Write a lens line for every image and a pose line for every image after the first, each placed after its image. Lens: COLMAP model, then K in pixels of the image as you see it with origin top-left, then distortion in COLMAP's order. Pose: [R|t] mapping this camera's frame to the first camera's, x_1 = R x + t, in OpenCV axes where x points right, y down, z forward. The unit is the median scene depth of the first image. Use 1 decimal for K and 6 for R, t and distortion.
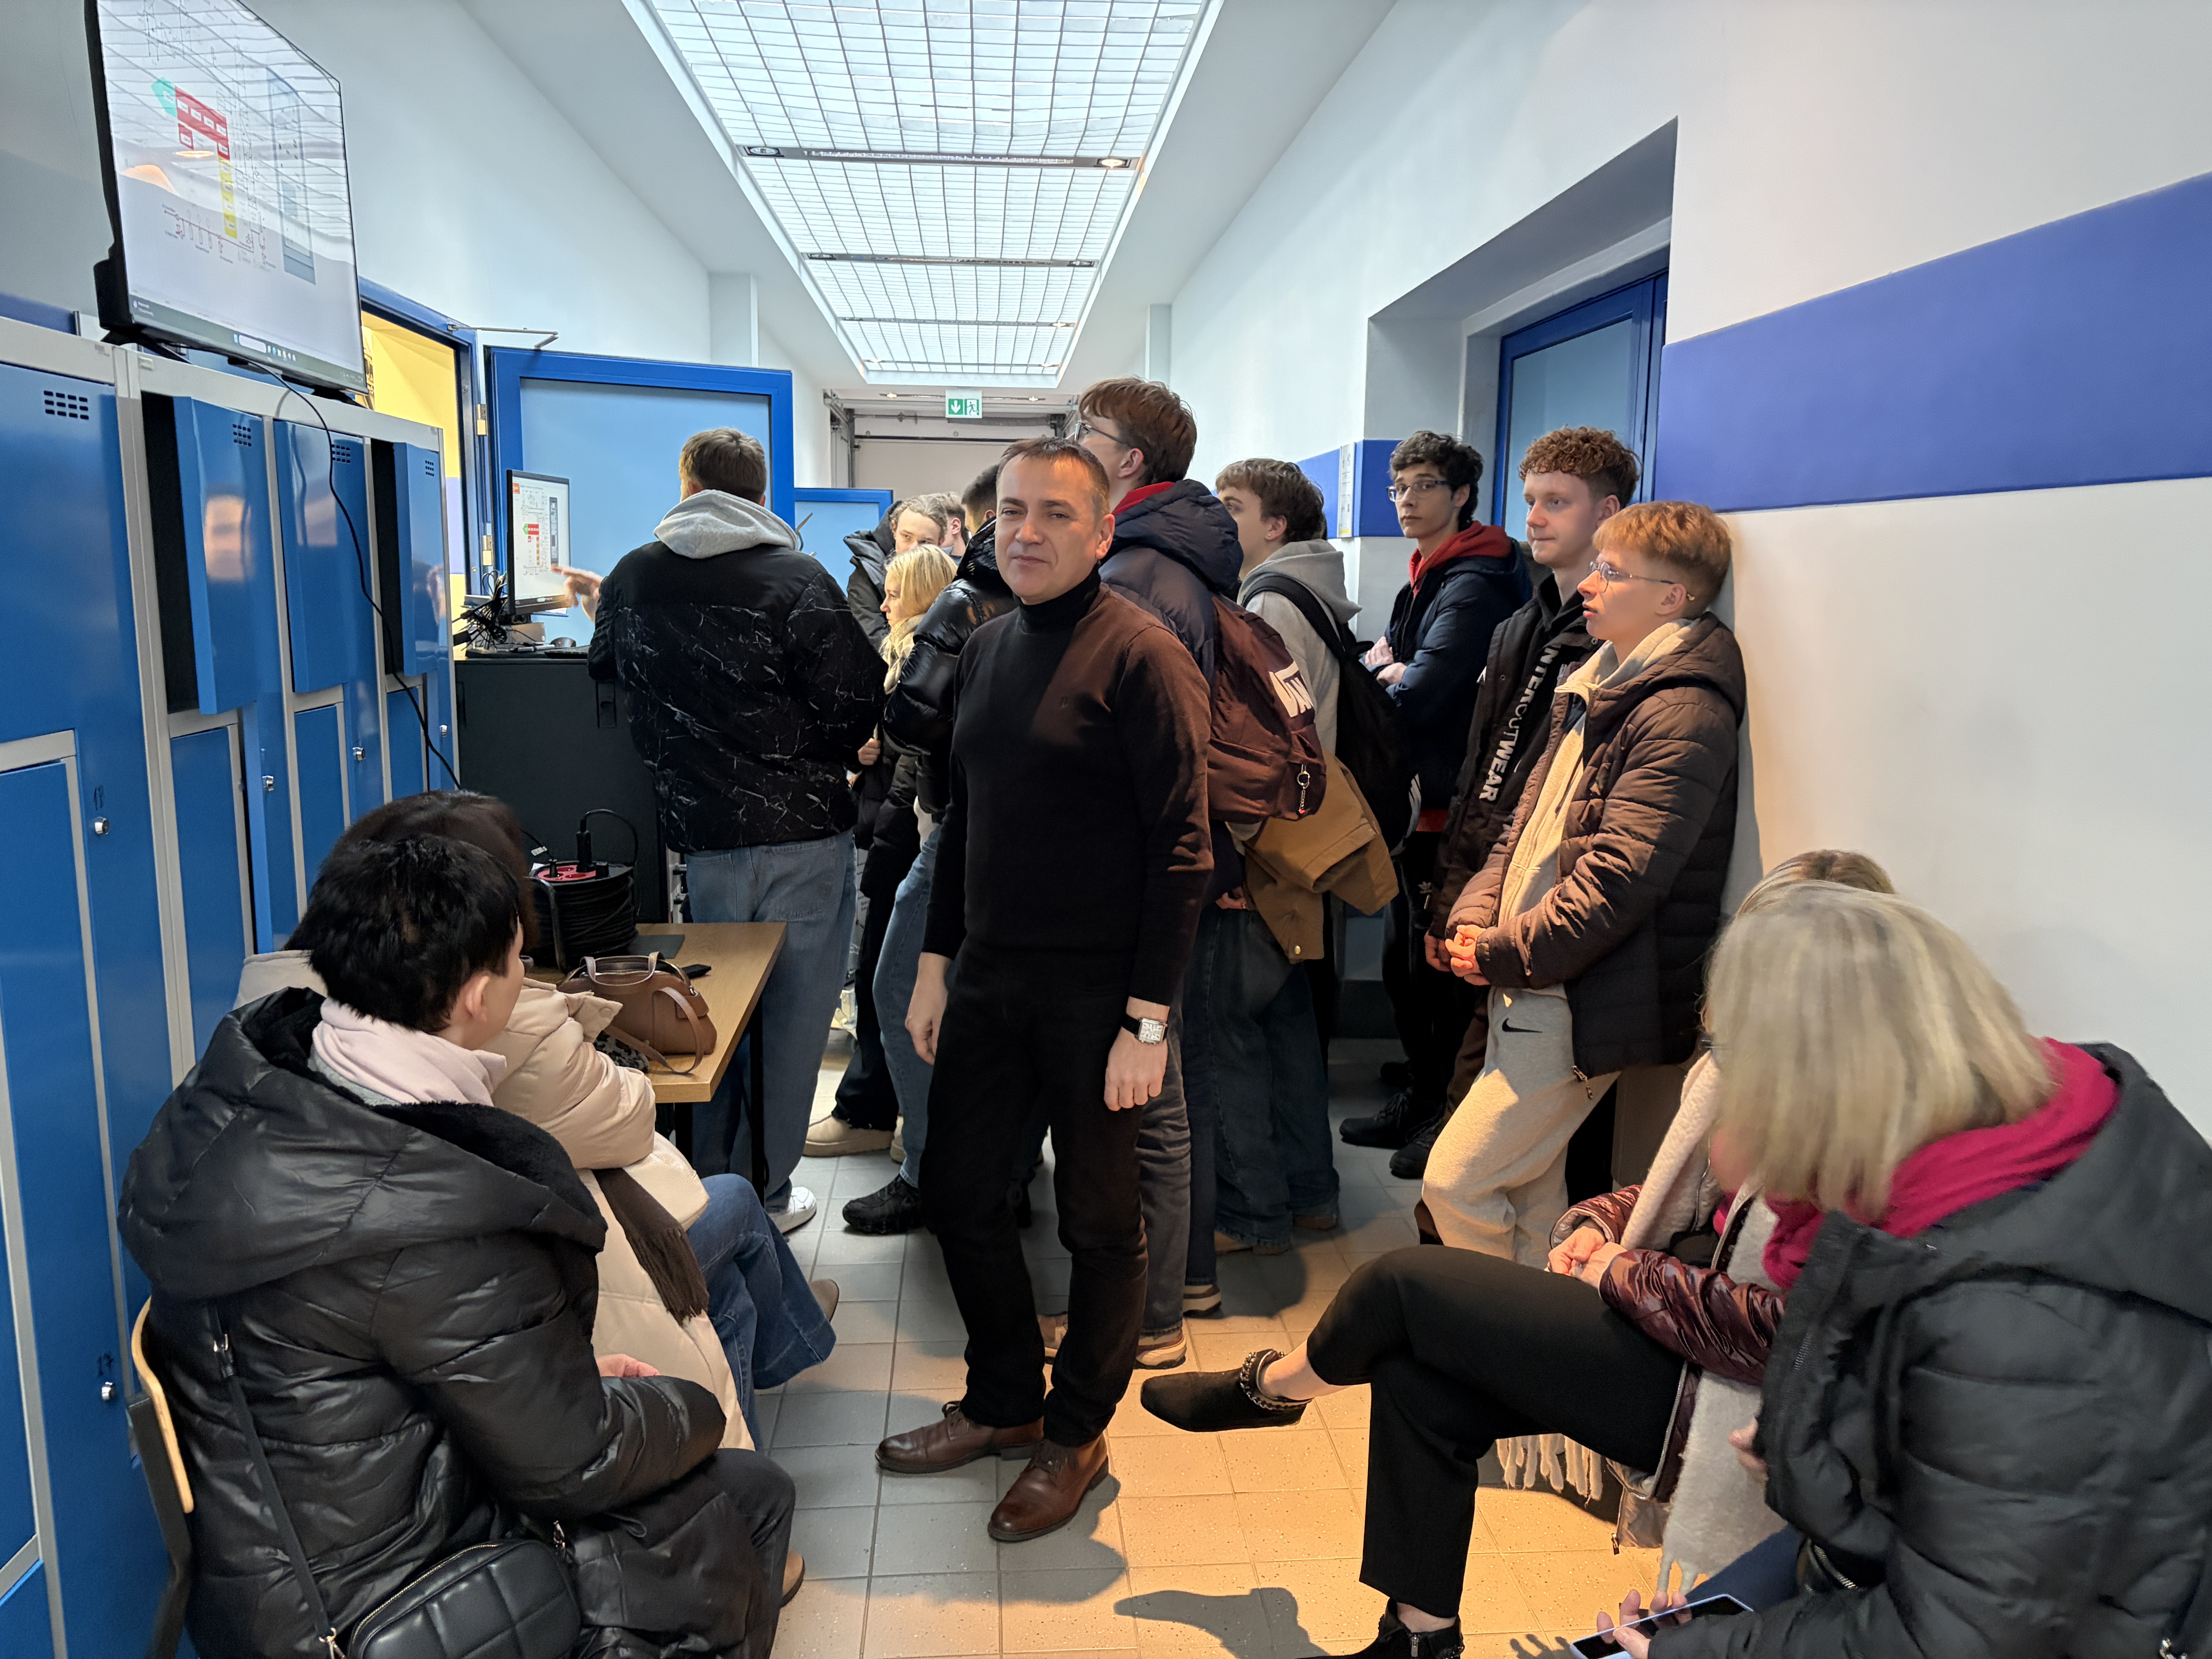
lens RADIAL K [[1675.1, 0, 1125.9], [0, 1675.1, 823.4], [0, 0, 1]] dist [0.006328, 0.000333]
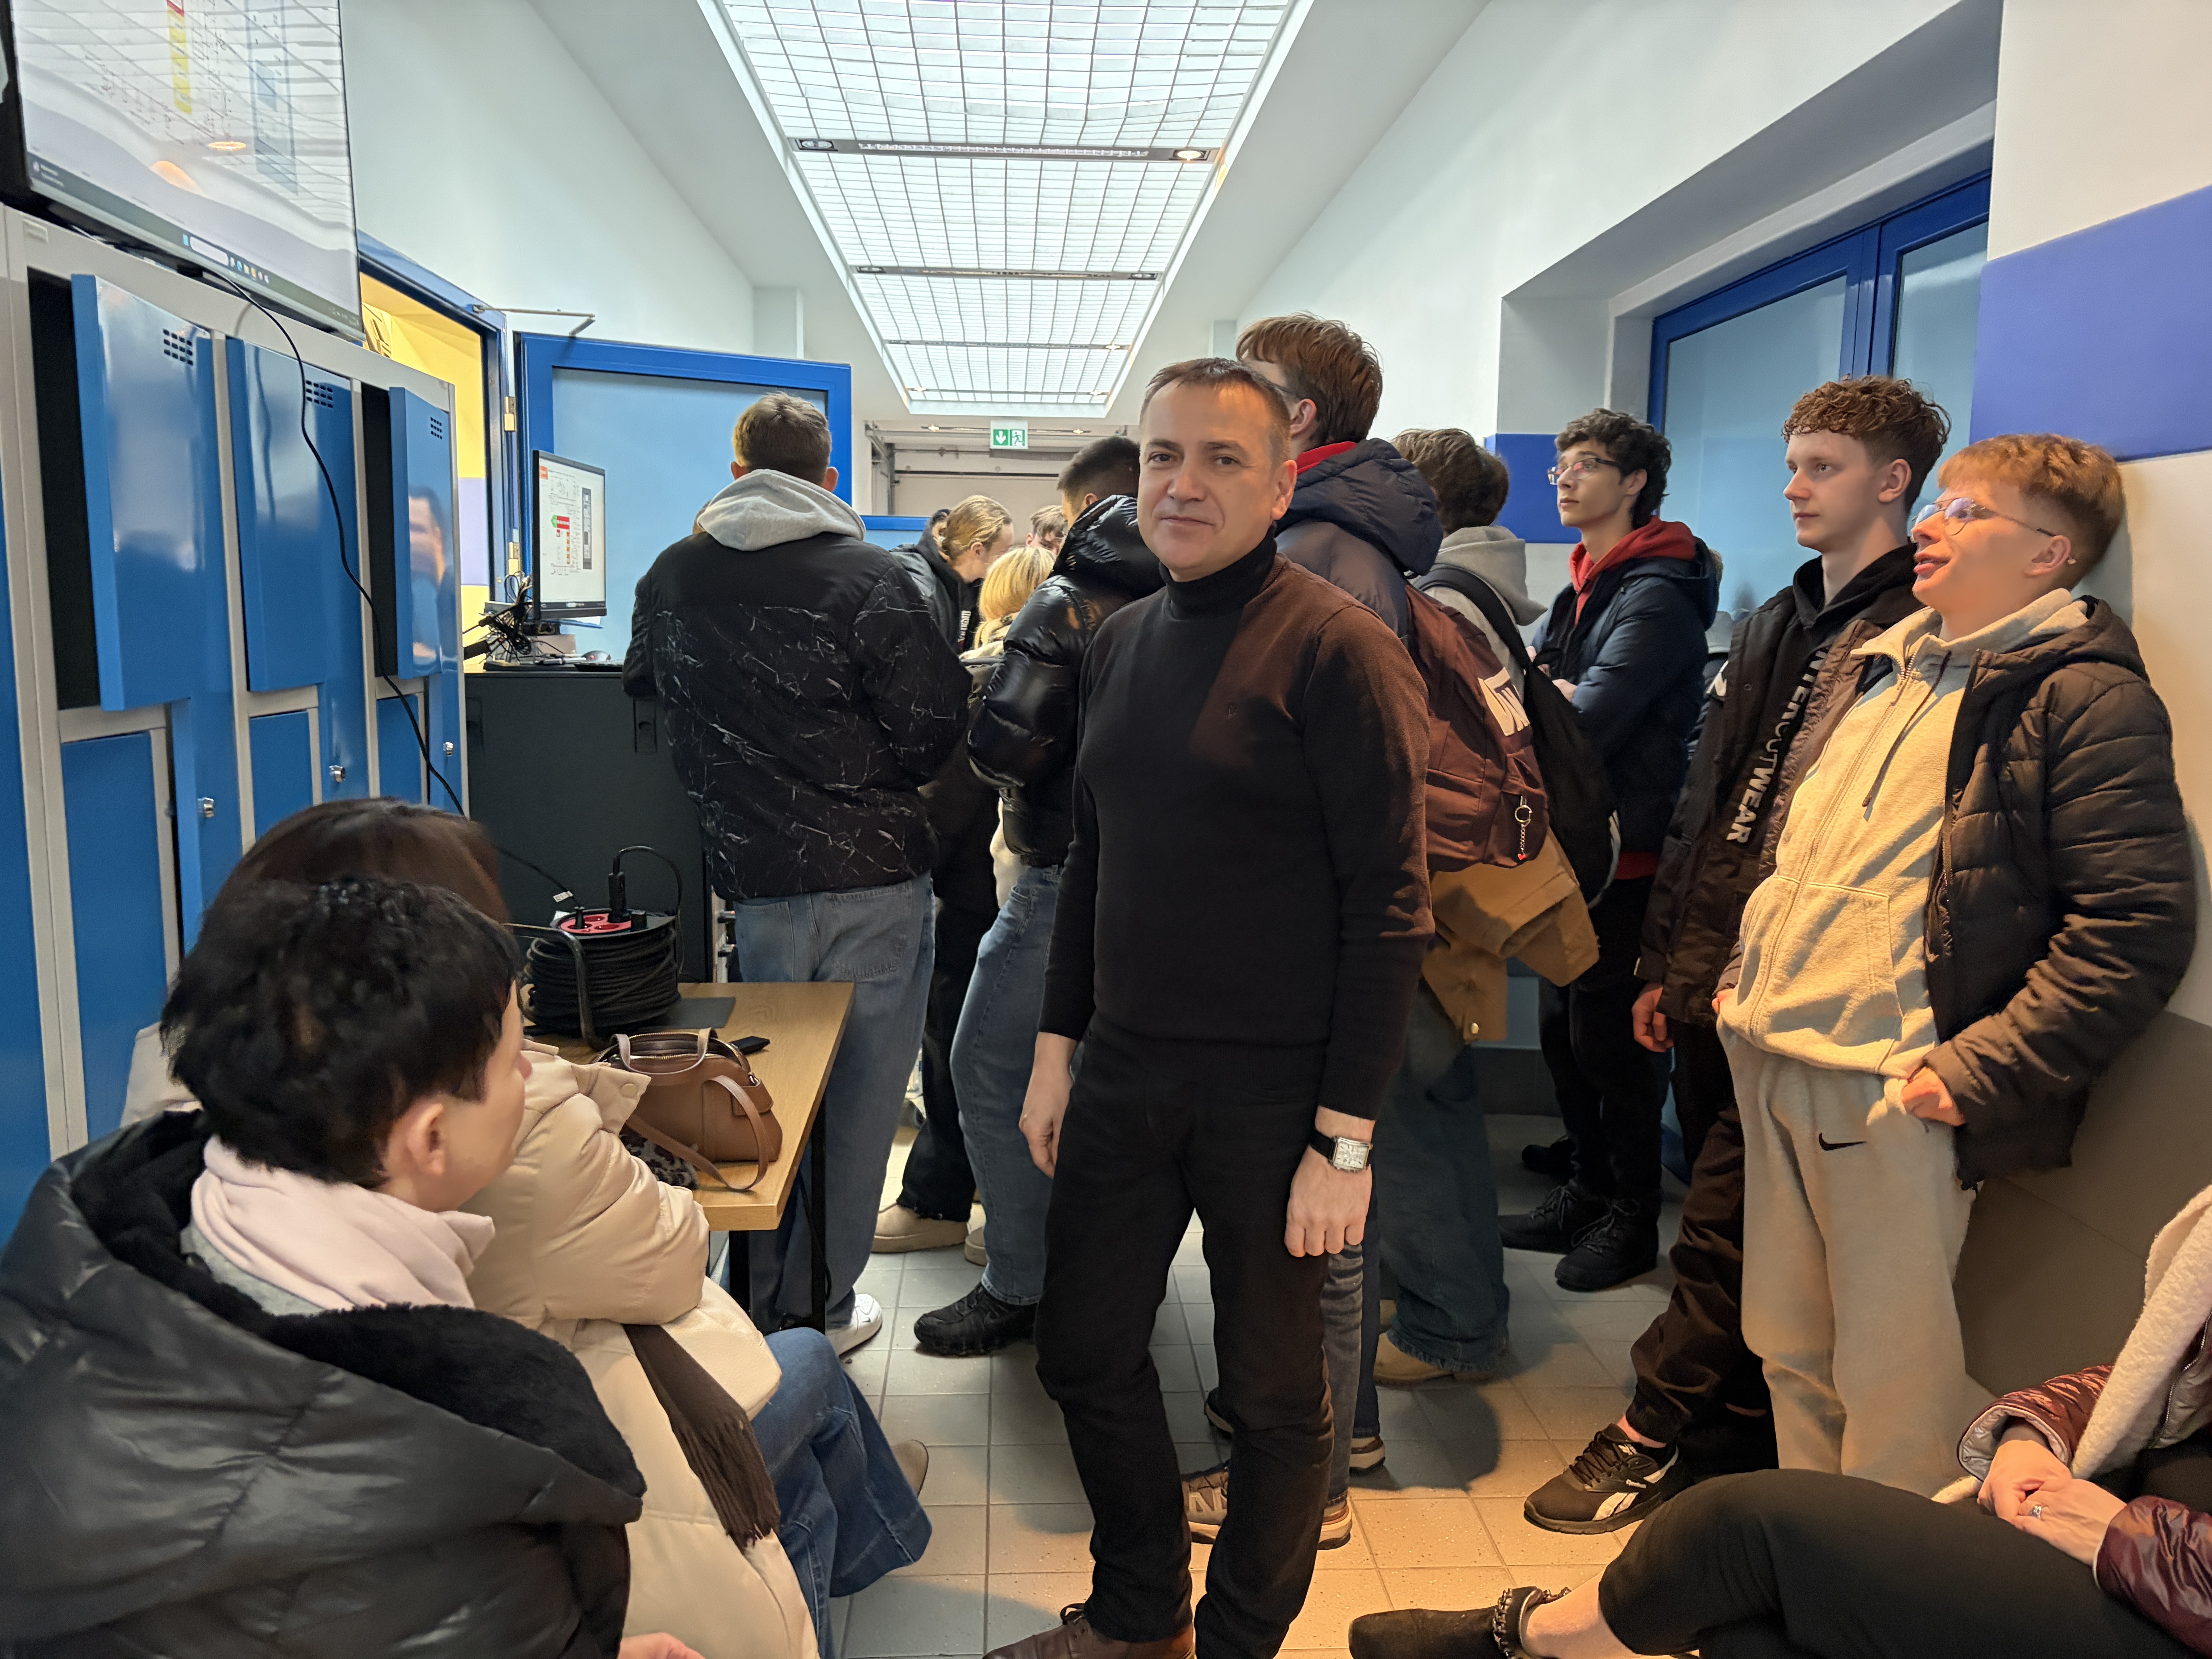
lens RADIAL K [[1708.4, 0, 1098.6], [0, 1708.4, 841.9], [0, 0, 1]] dist [0.000839, -0.005808]
pose [[0.999259, 0.006229, -0.037981, -0.054691], [-0.006824, 0.999856, -0.015558, 0.000820], [0.037879, 0.015805, 0.999157, 0.168972]]
